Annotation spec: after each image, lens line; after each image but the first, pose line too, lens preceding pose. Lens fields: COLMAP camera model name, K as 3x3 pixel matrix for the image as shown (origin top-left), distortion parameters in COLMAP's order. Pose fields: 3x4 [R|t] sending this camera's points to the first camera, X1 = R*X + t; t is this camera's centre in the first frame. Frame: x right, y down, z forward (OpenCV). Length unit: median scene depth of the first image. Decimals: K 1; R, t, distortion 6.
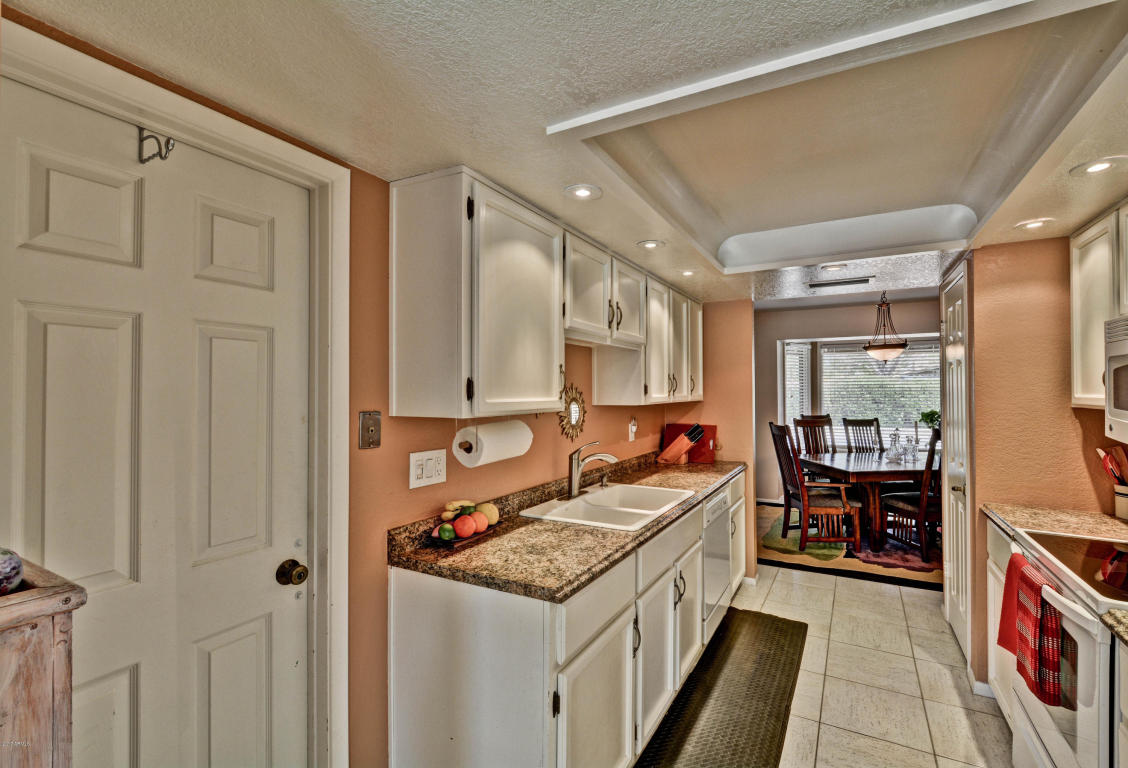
lens RADIAL K [[496.1, 0, 566.2], [0, 496.1, 386.3], [0, 0, 1]] dist [-0.001309, -0.000096]
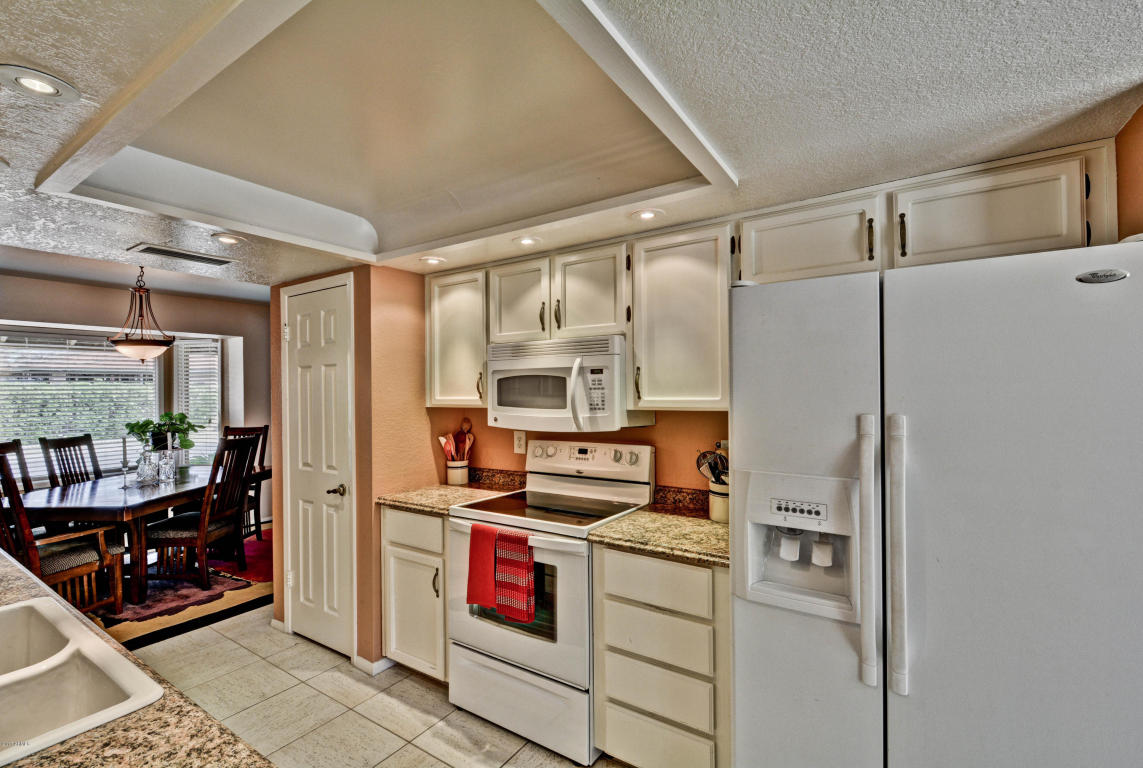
lens RADIAL K [[518.5, 0, 573.3], [0, 518.5, 385.0], [0, 0, 1]] dist [0.000302, -0.000253]
pose [[0.070160, 0.010690, 0.997478, -0.283885], [0.004128, 0.999931, -0.011007, 0.000626], [-0.997527, 0.004890, 0.070111, 0.488011]]
